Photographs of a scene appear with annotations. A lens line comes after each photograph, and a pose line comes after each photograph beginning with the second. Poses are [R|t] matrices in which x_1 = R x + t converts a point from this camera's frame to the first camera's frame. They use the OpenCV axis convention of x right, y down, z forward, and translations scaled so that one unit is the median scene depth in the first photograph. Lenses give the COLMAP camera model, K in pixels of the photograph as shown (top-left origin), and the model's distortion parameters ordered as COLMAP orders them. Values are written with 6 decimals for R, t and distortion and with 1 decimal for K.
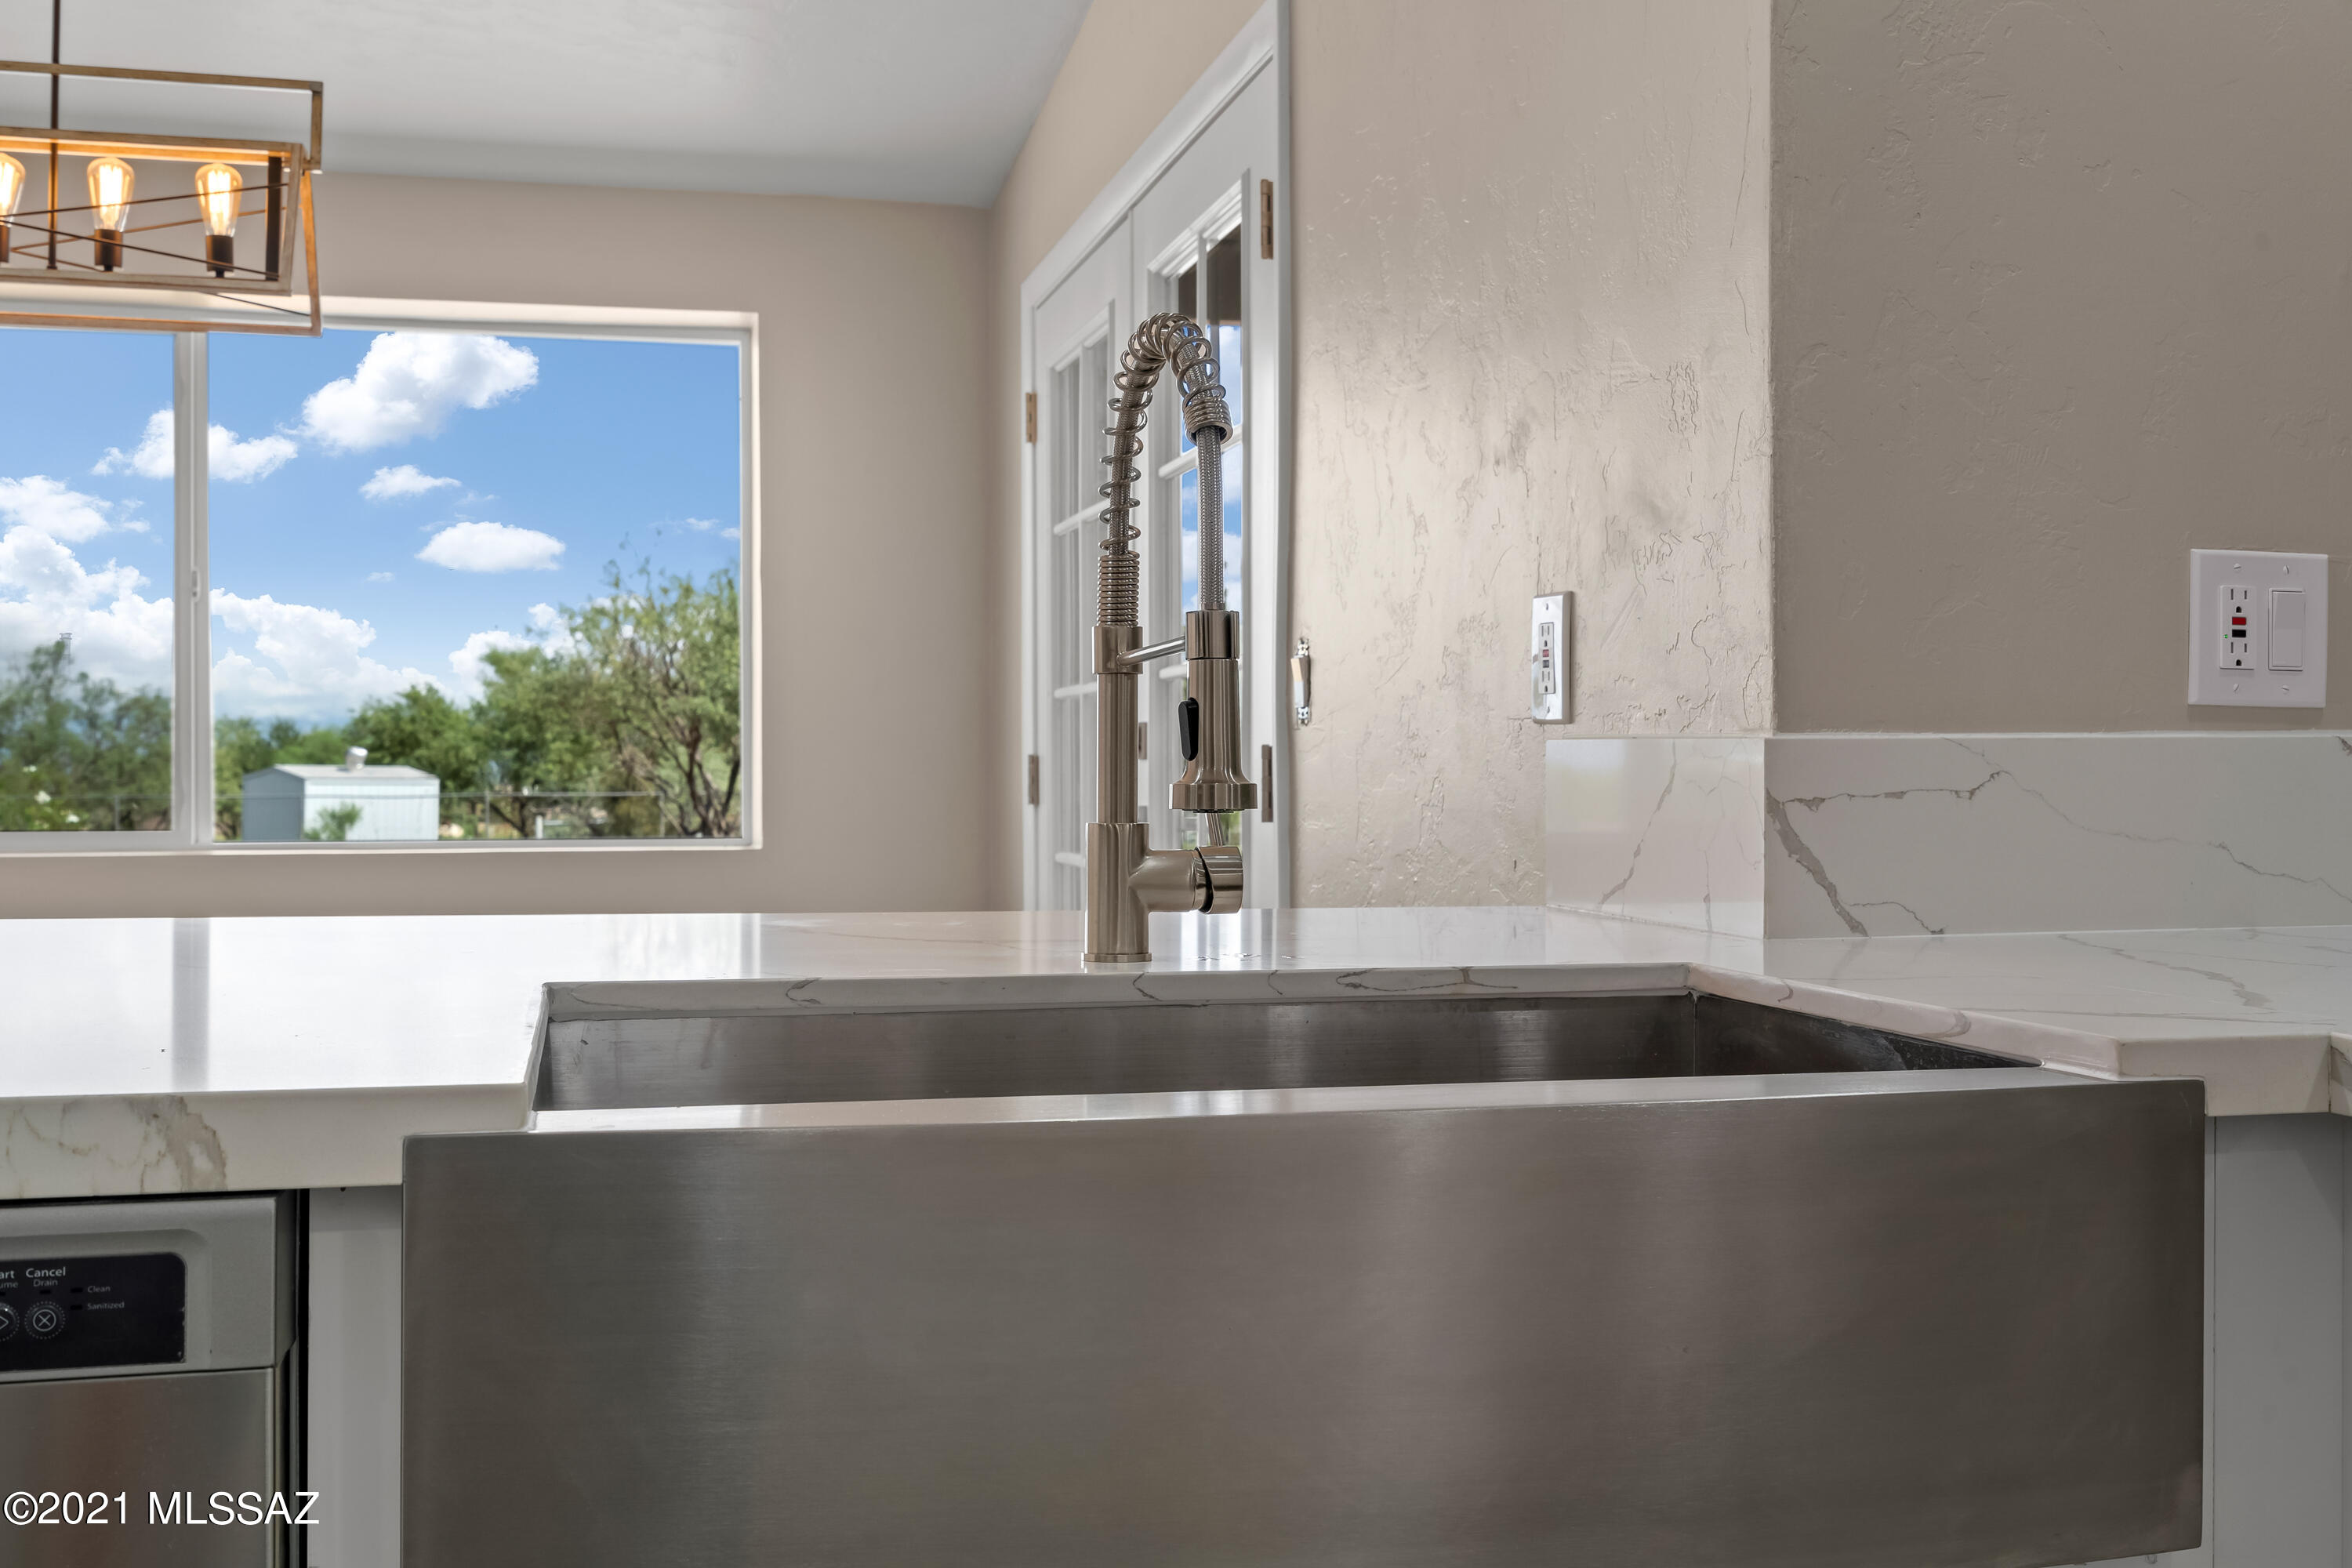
lens RADIAL K [[2361.0, 0, 1180.9], [0, 2361.0, 736.8], [0, 0, 1]] dist [0.010036, -0.003495]
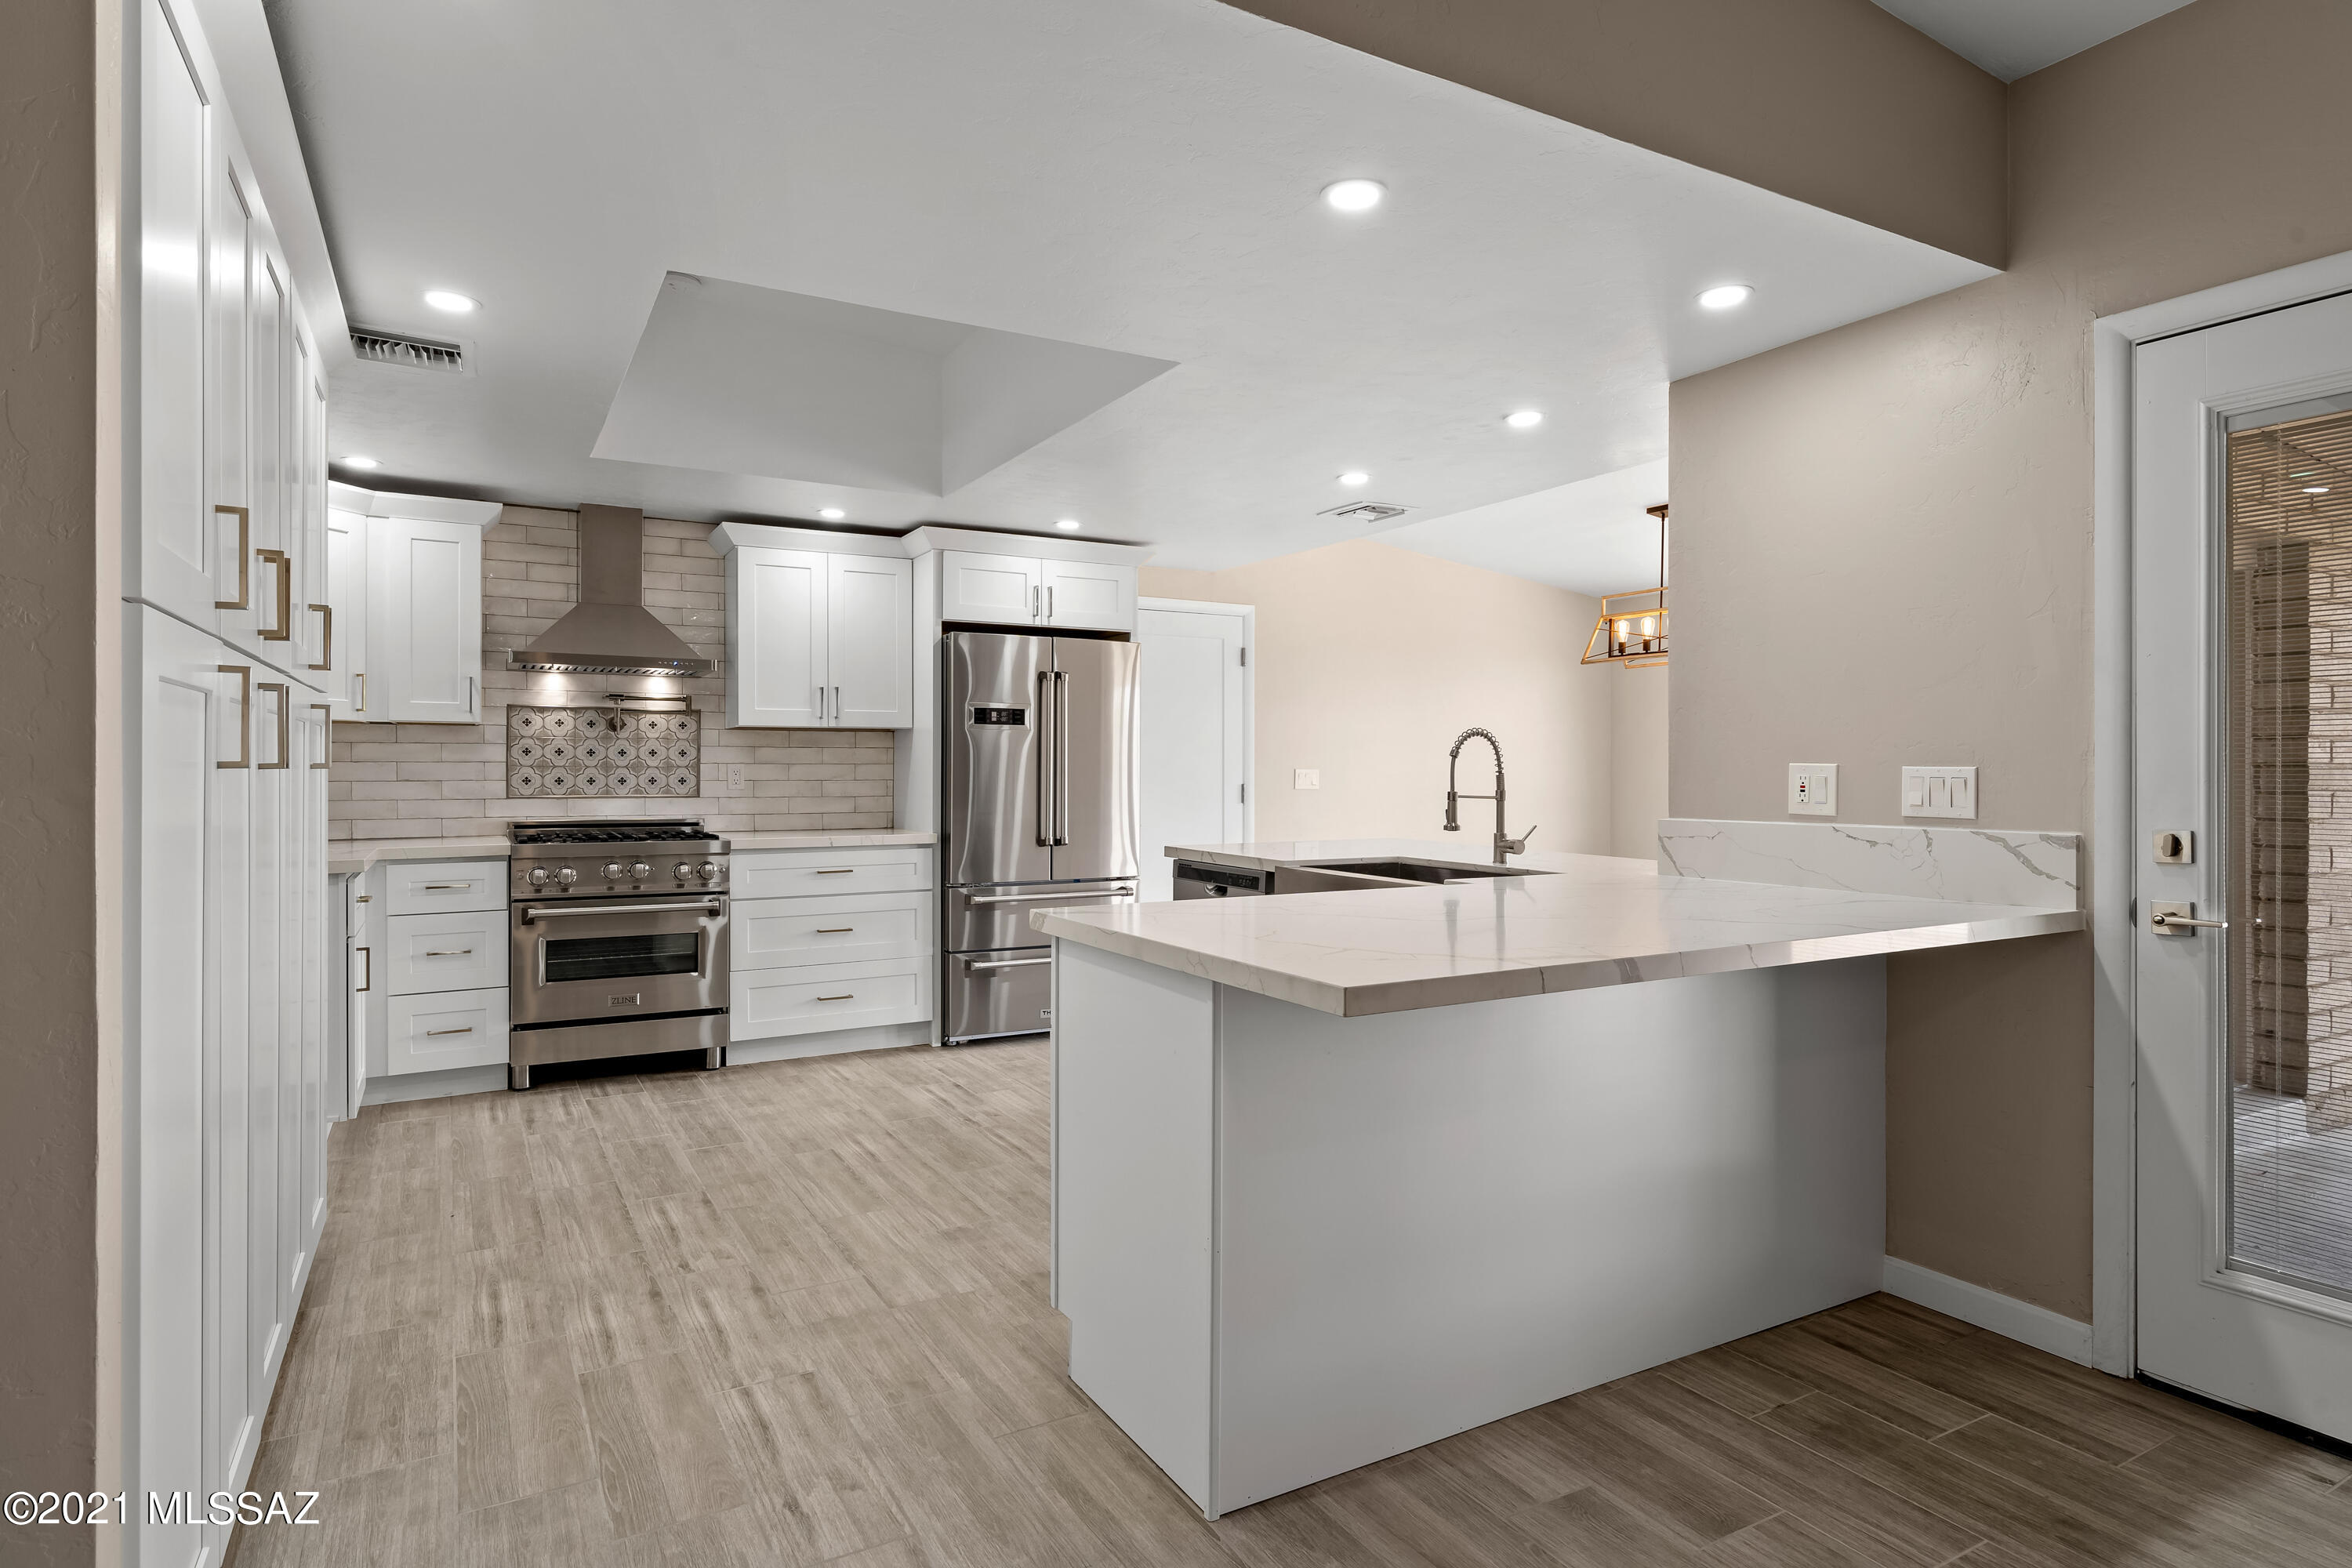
lens RADIAL K [[1268.0, 0, 1172.2], [0, 1268.0, 768.2], [0, 0, 1]] dist [0.001636, 0.000707]
pose [[0.260119, 0.000266, -0.965576, 0.989893], [0.009844, 0.999947, 0.002928, -0.046787], [0.965526, -0.010267, 0.260103, -0.115235]]
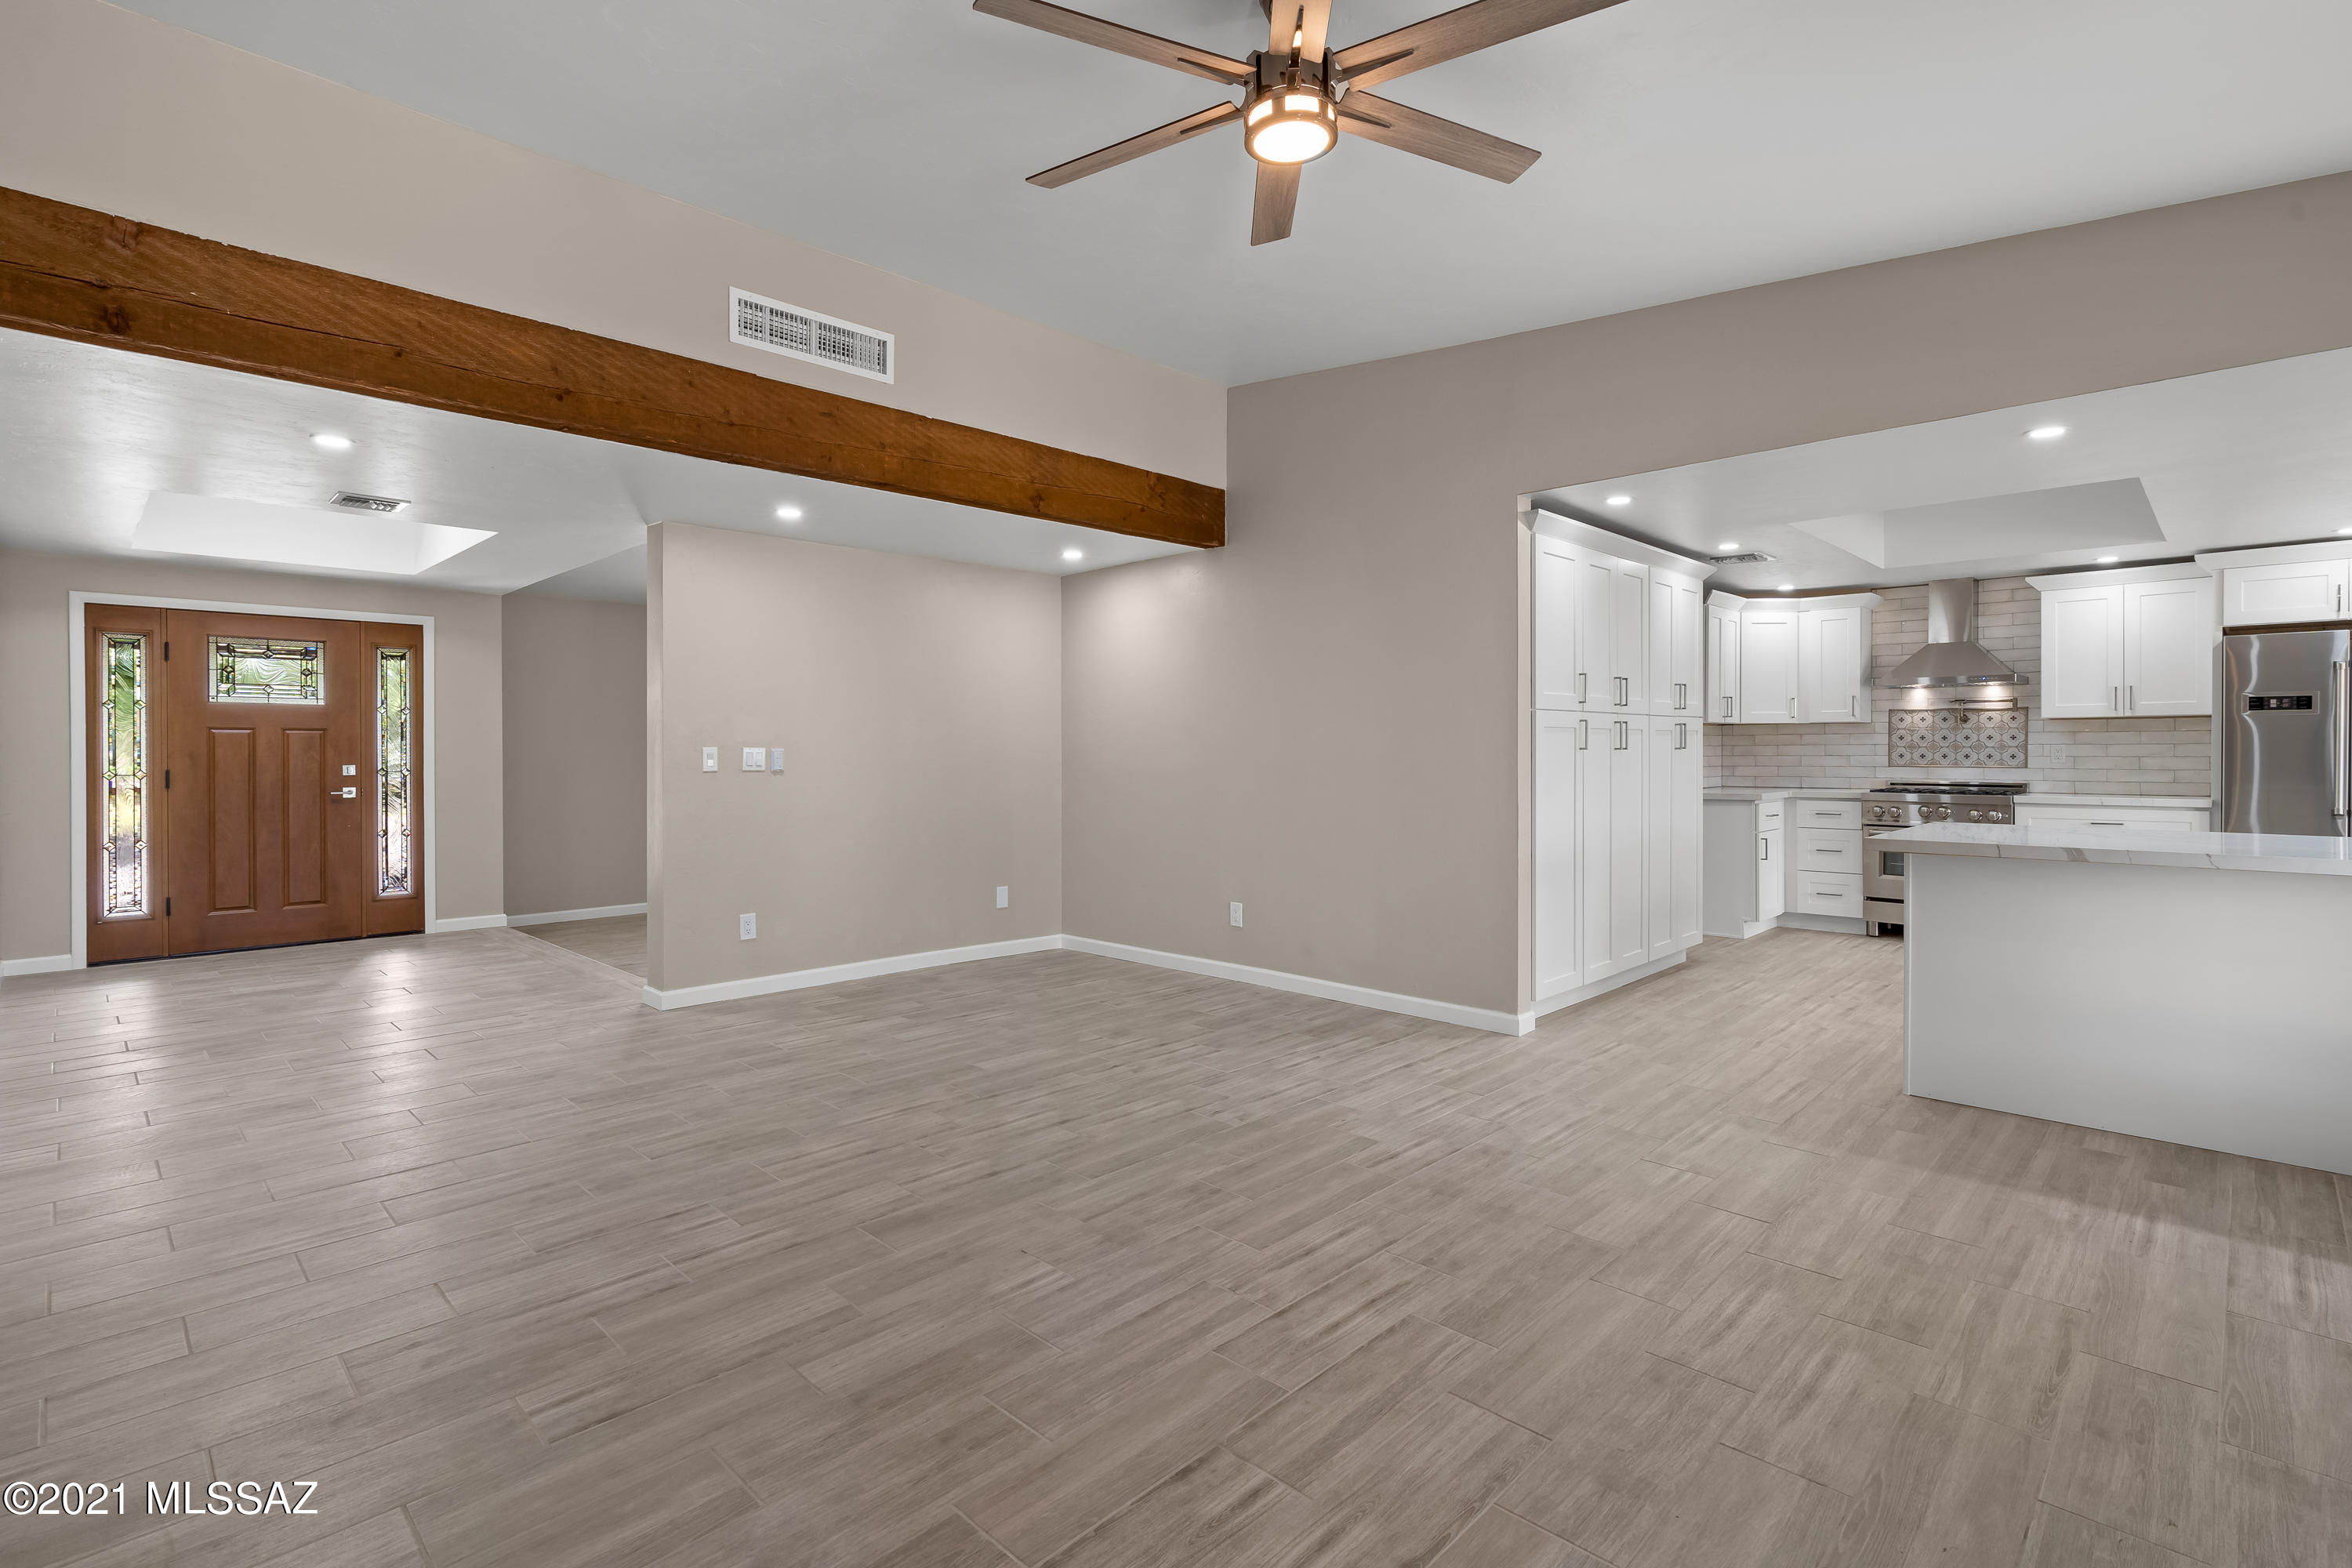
lens RADIAL K [[1093.6, 0, 1178.3], [0, 1093.6, 751.5], [0, 0, 1]] dist [-0.002042, 0.000109]
pose [[-0.855163, 0.003369, -0.518348, 1.616169], [0.008690, 0.999932, -0.007838, -0.039086], [0.518286, -0.011207, -0.855134, 0.611259]]
